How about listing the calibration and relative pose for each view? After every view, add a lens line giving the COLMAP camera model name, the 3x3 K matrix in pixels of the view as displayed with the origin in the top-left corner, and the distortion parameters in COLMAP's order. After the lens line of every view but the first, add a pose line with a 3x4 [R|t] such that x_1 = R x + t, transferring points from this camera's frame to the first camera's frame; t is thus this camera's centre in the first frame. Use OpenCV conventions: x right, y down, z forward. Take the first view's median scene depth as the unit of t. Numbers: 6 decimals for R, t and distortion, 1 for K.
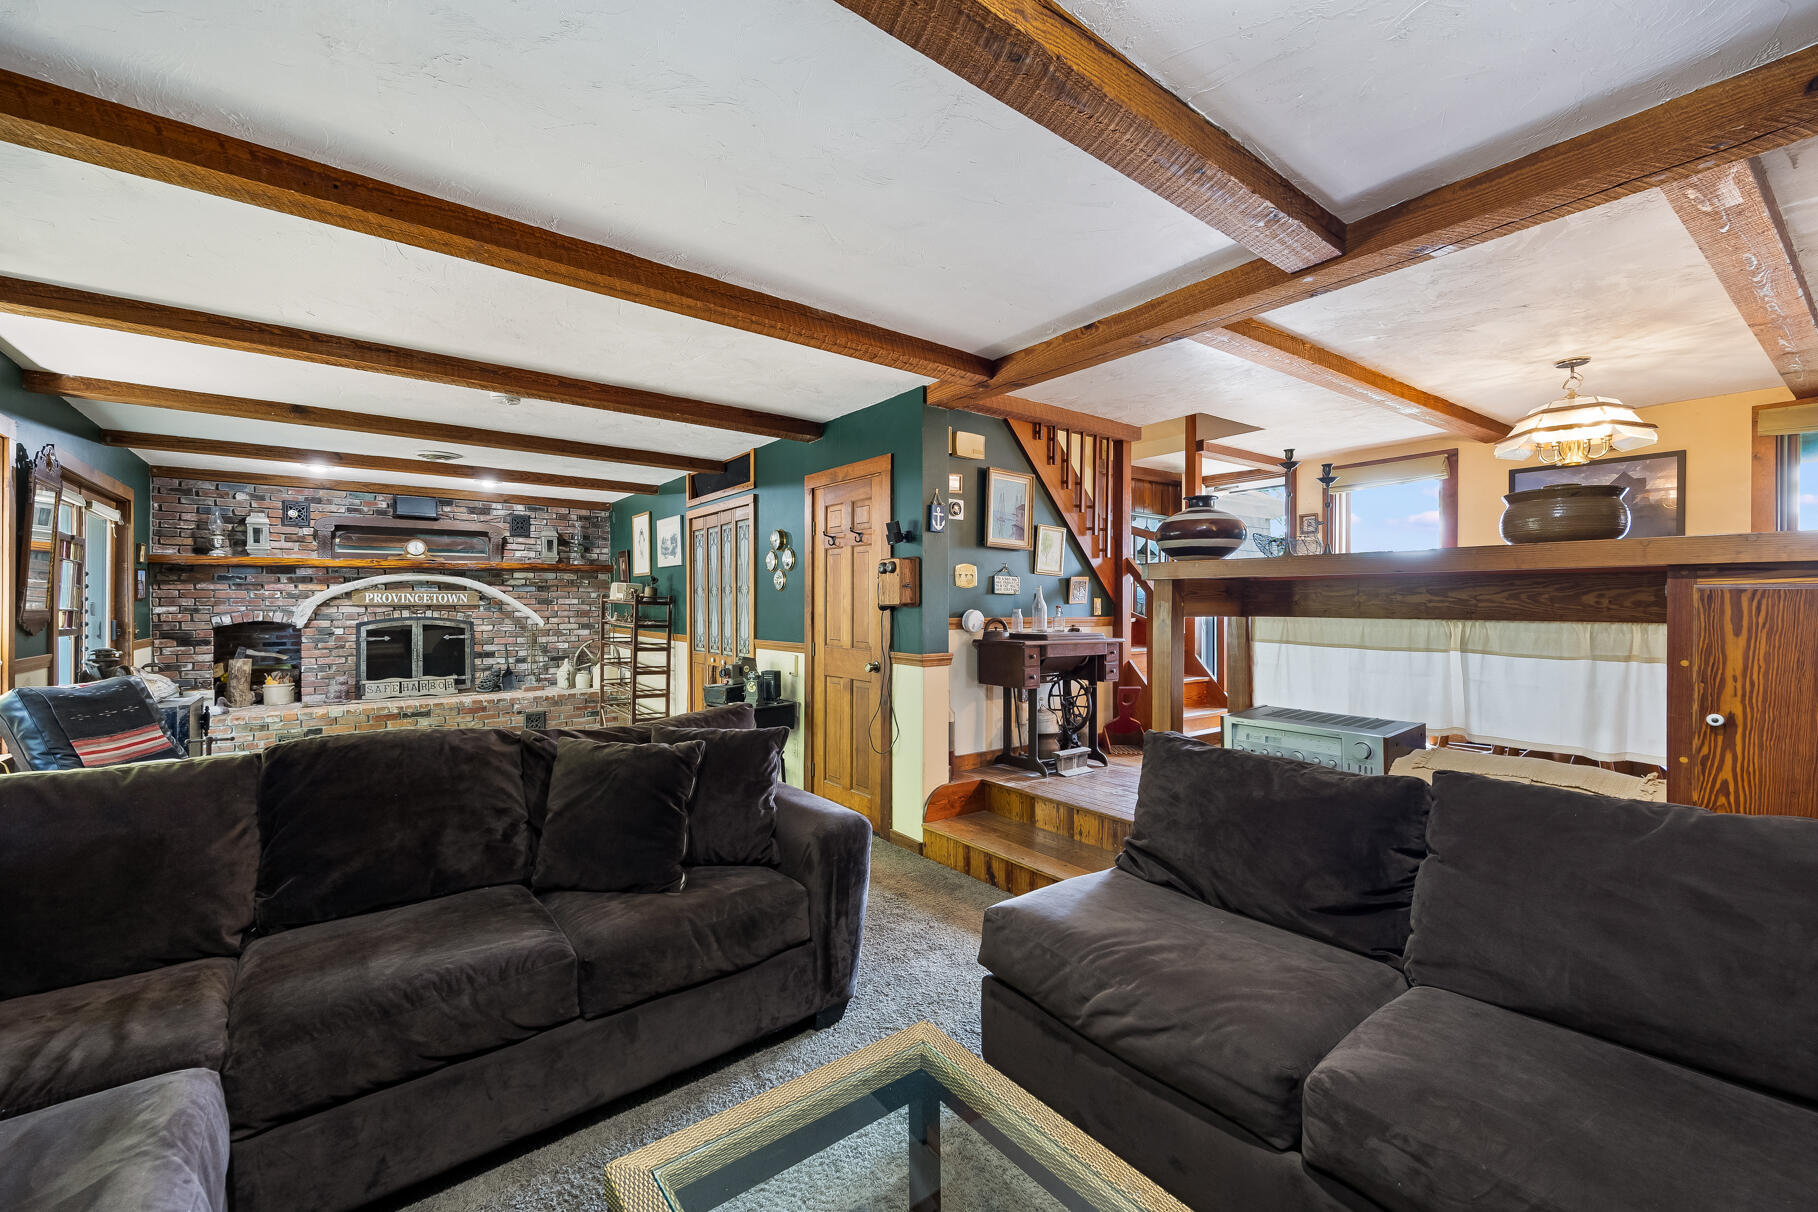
lens RADIAL K [[745.9, 0, 907.4], [0, 745.9, 601.3], [0, 0, 1]] dist [0.015335, -0.000693]
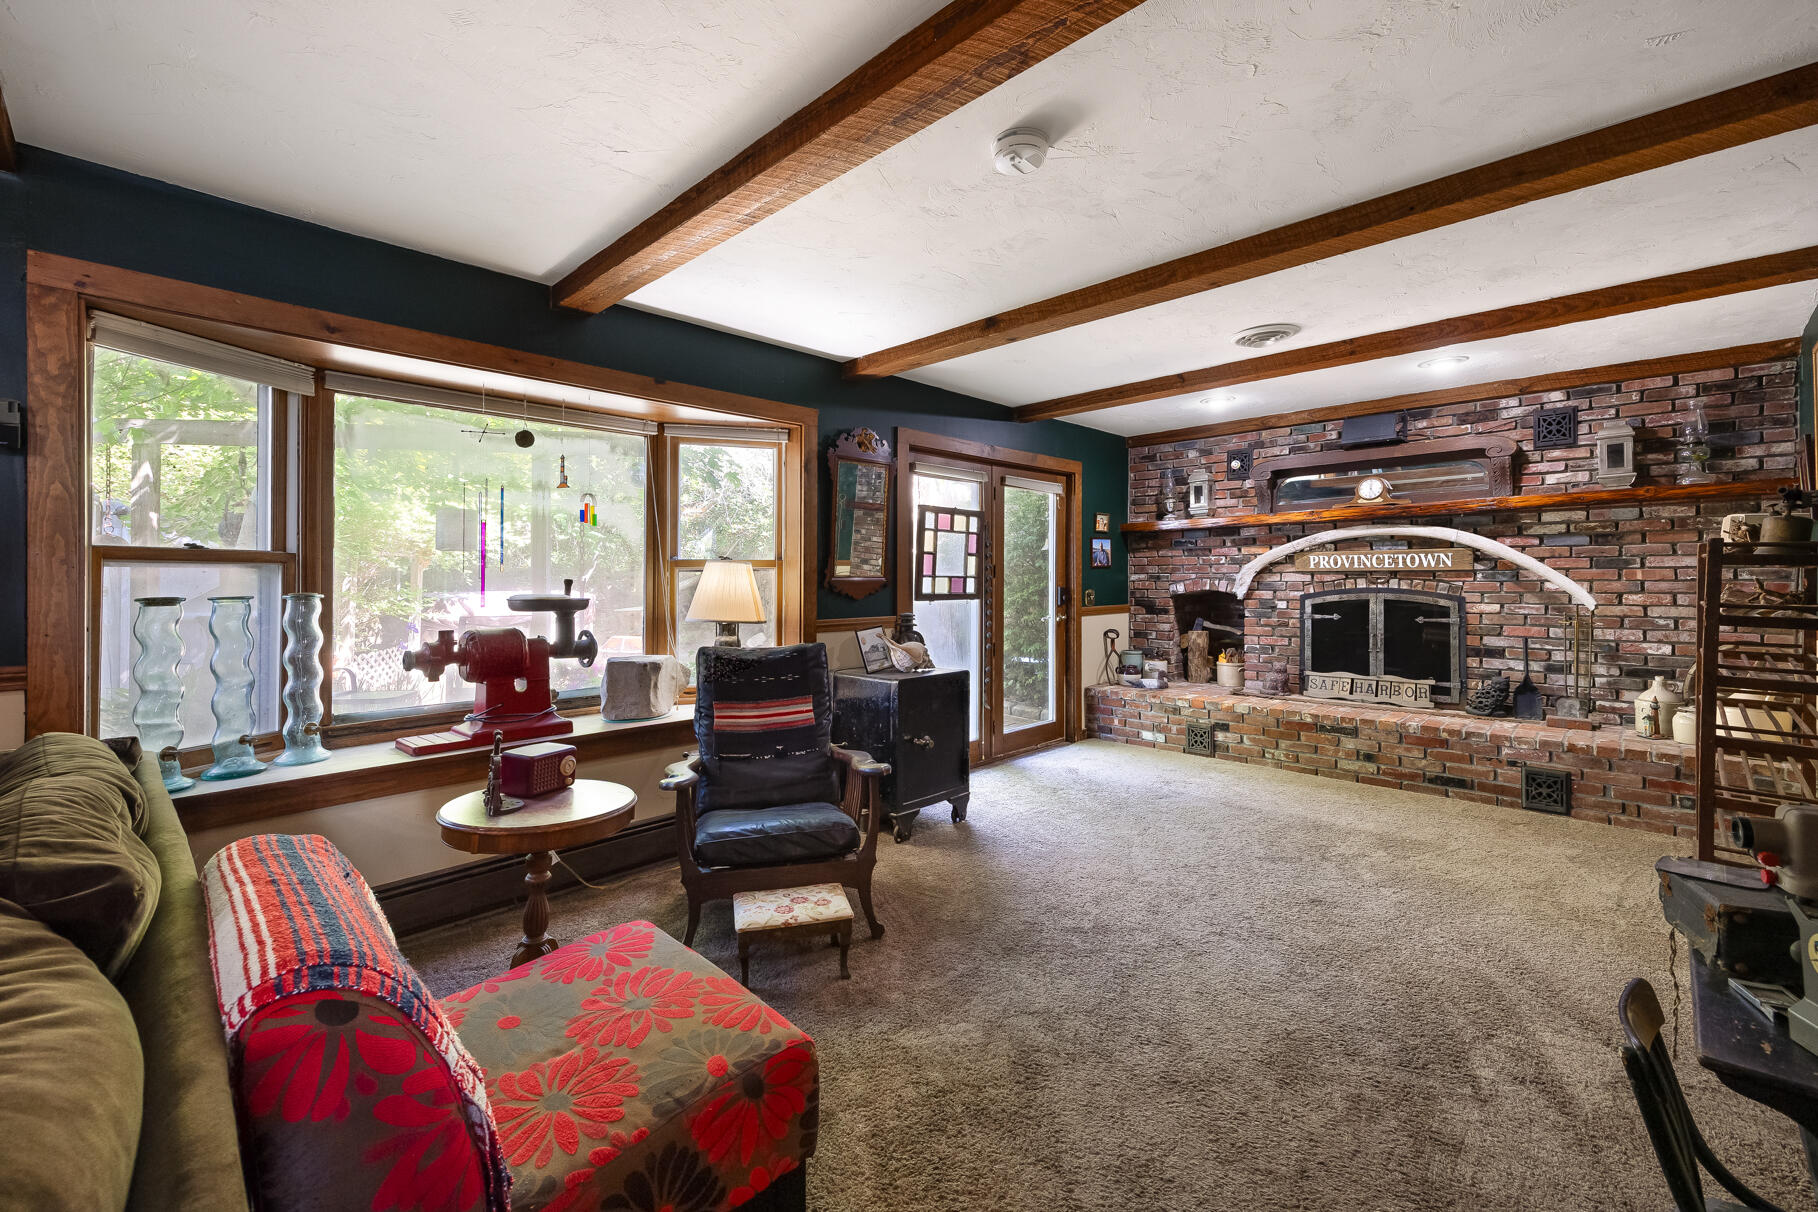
lens RADIAL K [[745.9, 0, 909.2], [0, 745.9, 574.4], [0, 0, 1]] dist [0.015335, -0.000693]
pose [[0.134025, -0.003891, -0.990970, -0.024805], [0.007905, 0.999965, -0.002857, 0.006957], [0.990946, -0.007451, 0.134052, 0.497611]]
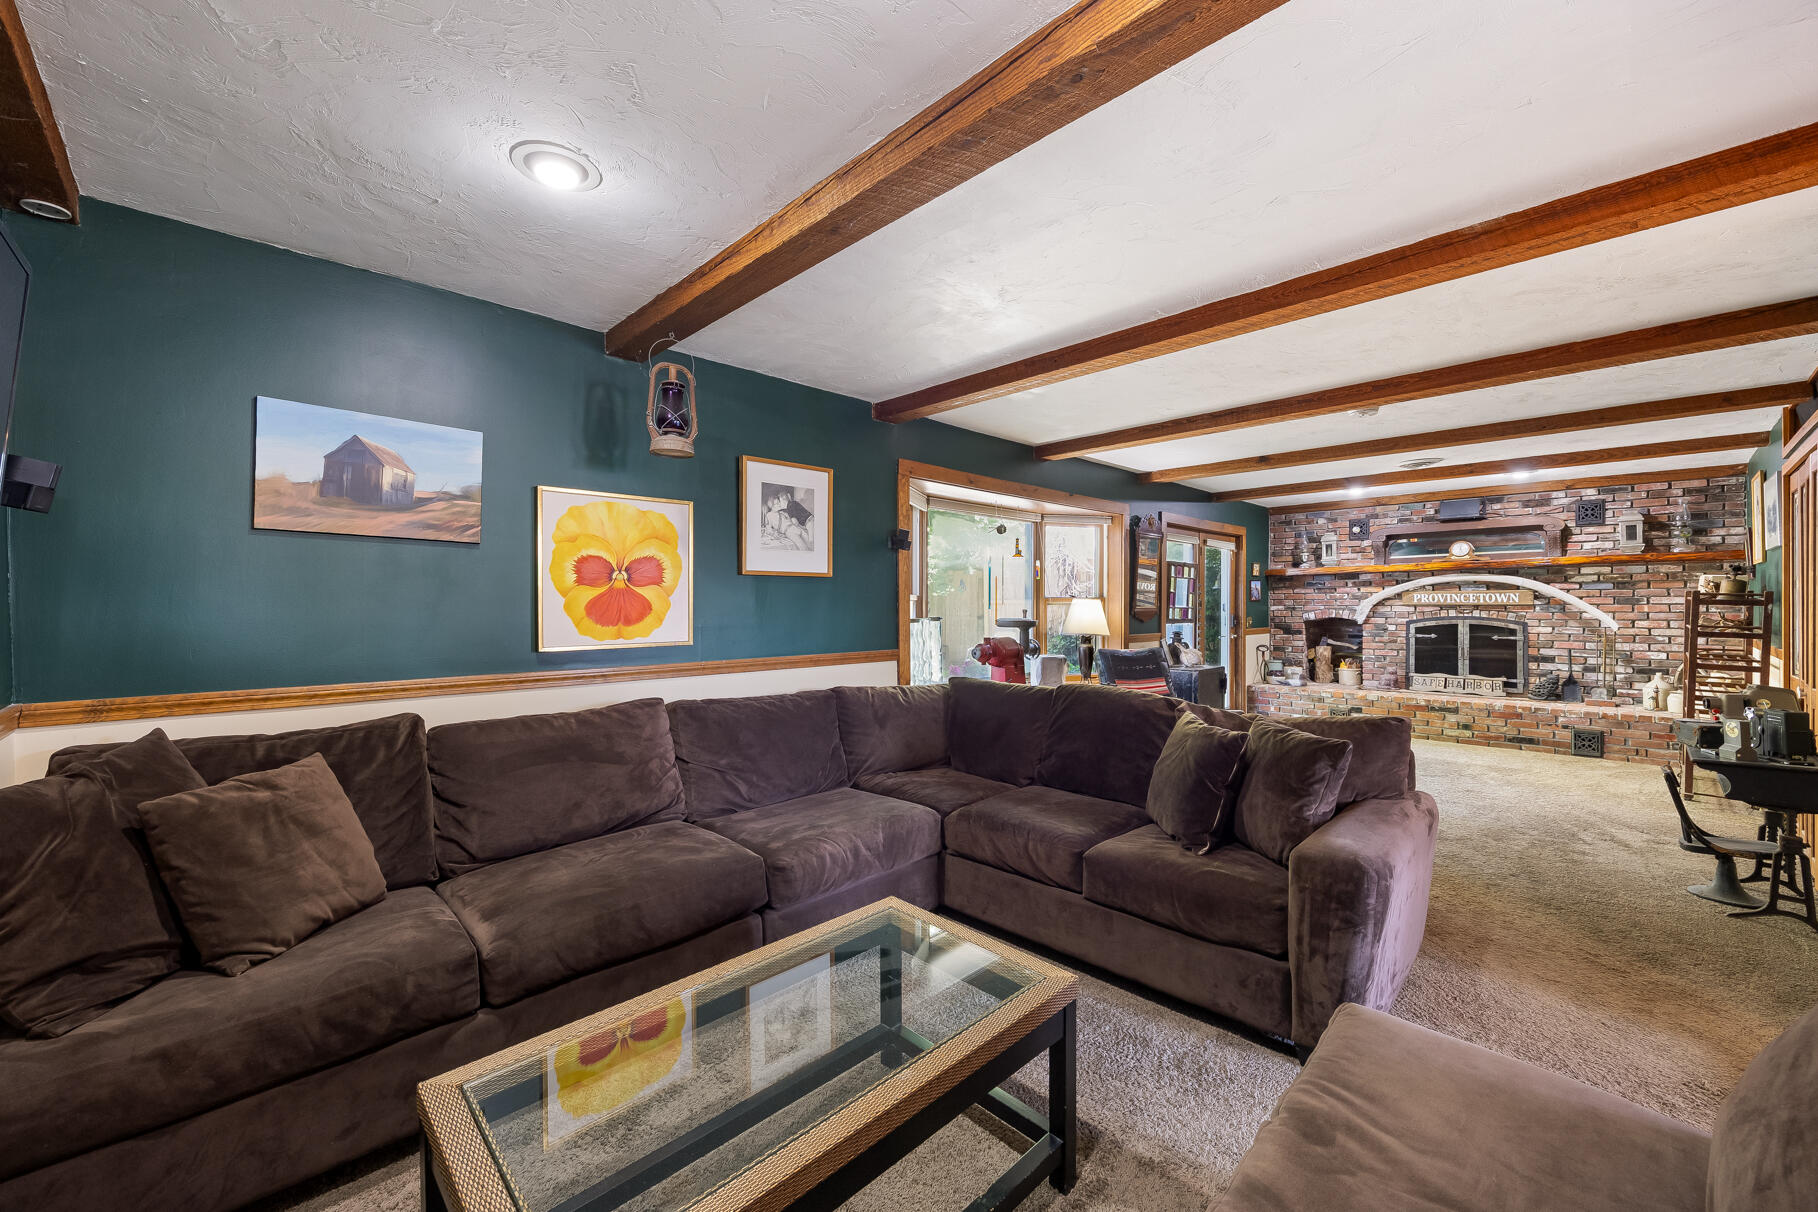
lens RADIAL K [[705.5, 0, 903.4], [0, 705.5, 603.1], [0, 0, 1]] dist [0.001966, 0.000425]
pose [[0.111506, -0.001412, -0.993763, 0.228664], [0.004355, 0.999990, -0.000933, 0.000106], [0.993754, -0.004224, 0.111511, 0.137589]]
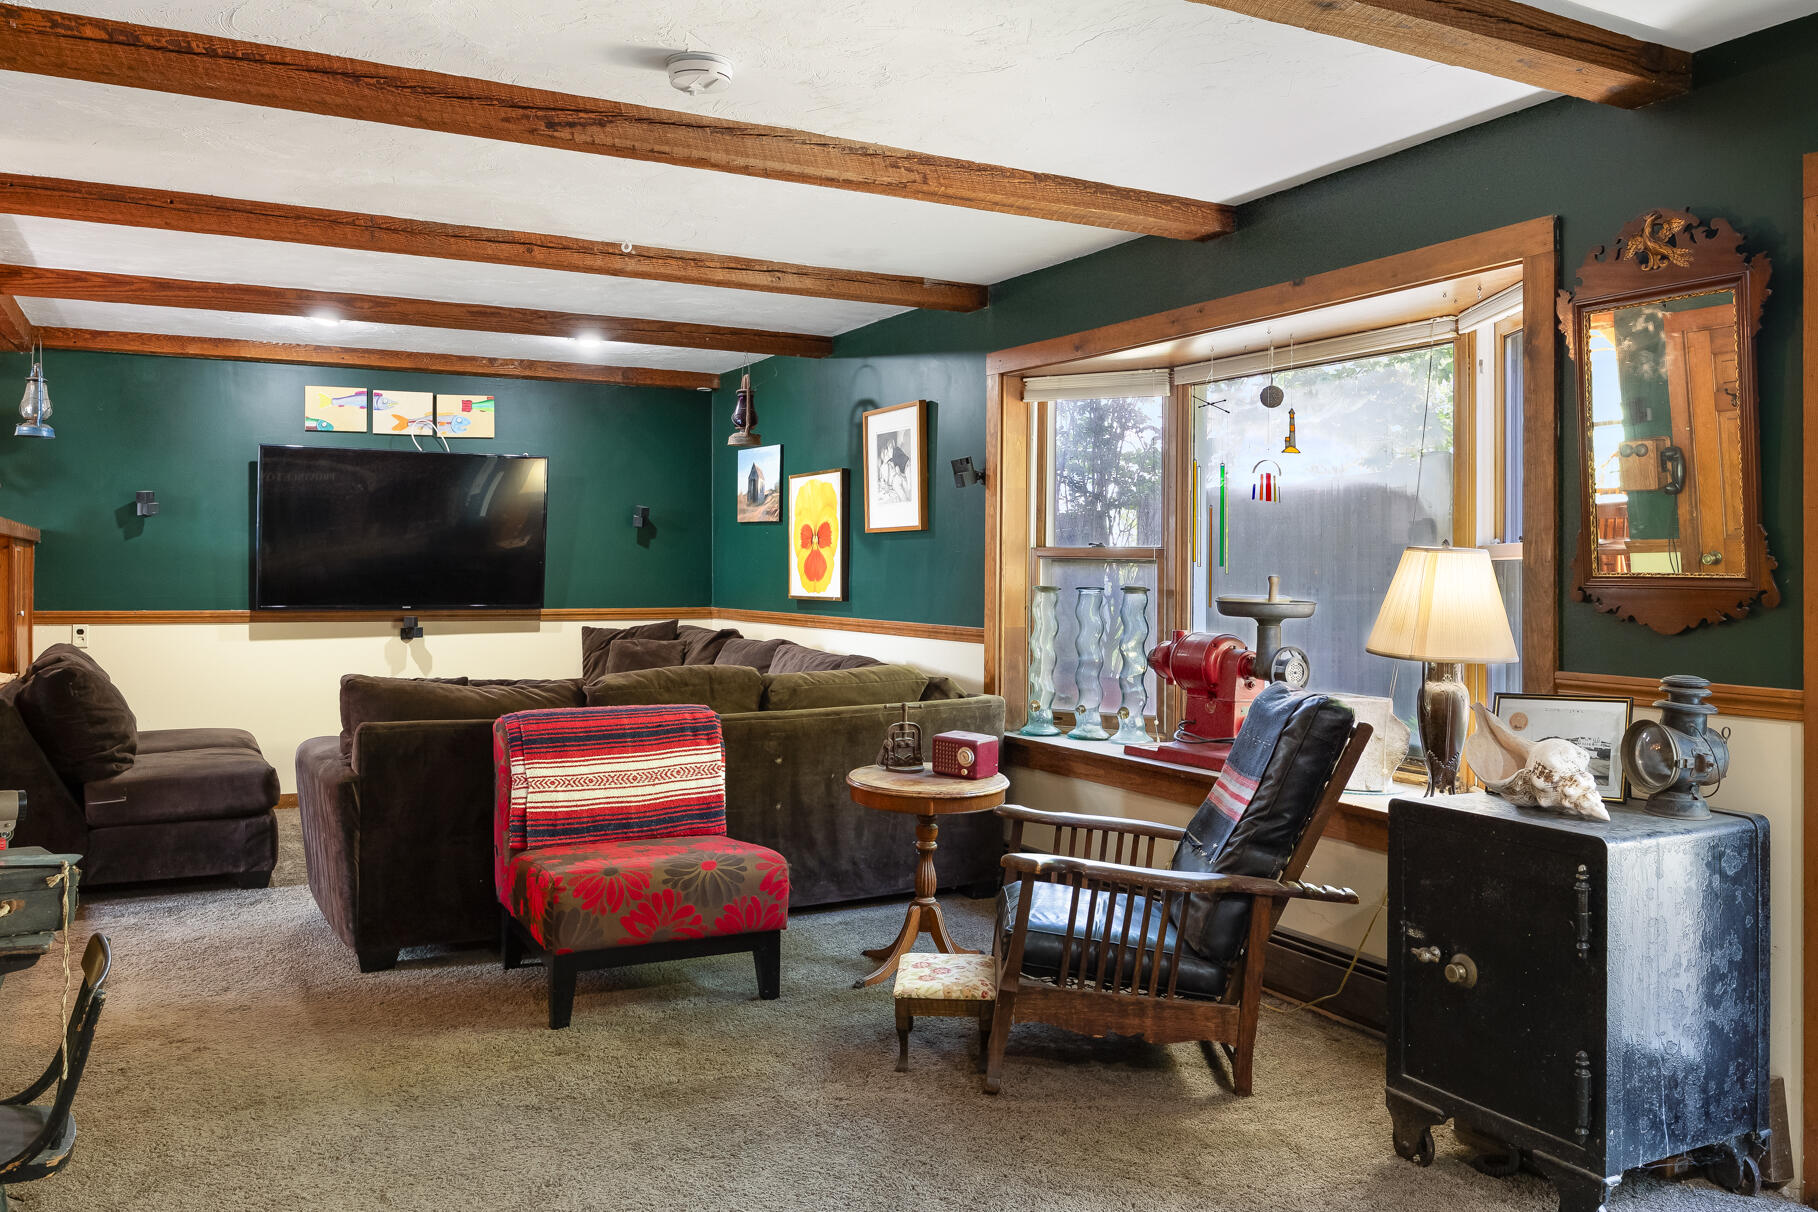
lens RADIAL K [[1436.8, 0, 908.1], [0, 1436.8, 593.2], [0, 0, 1]] dist [-0.001850, -0.001239]
pose [[-0.985330, -0.014250, 0.170065, -0.454877], [-0.012471, 0.999856, 0.011525, 0.008590], [-0.170205, 0.009235, -0.985365, 1.030368]]
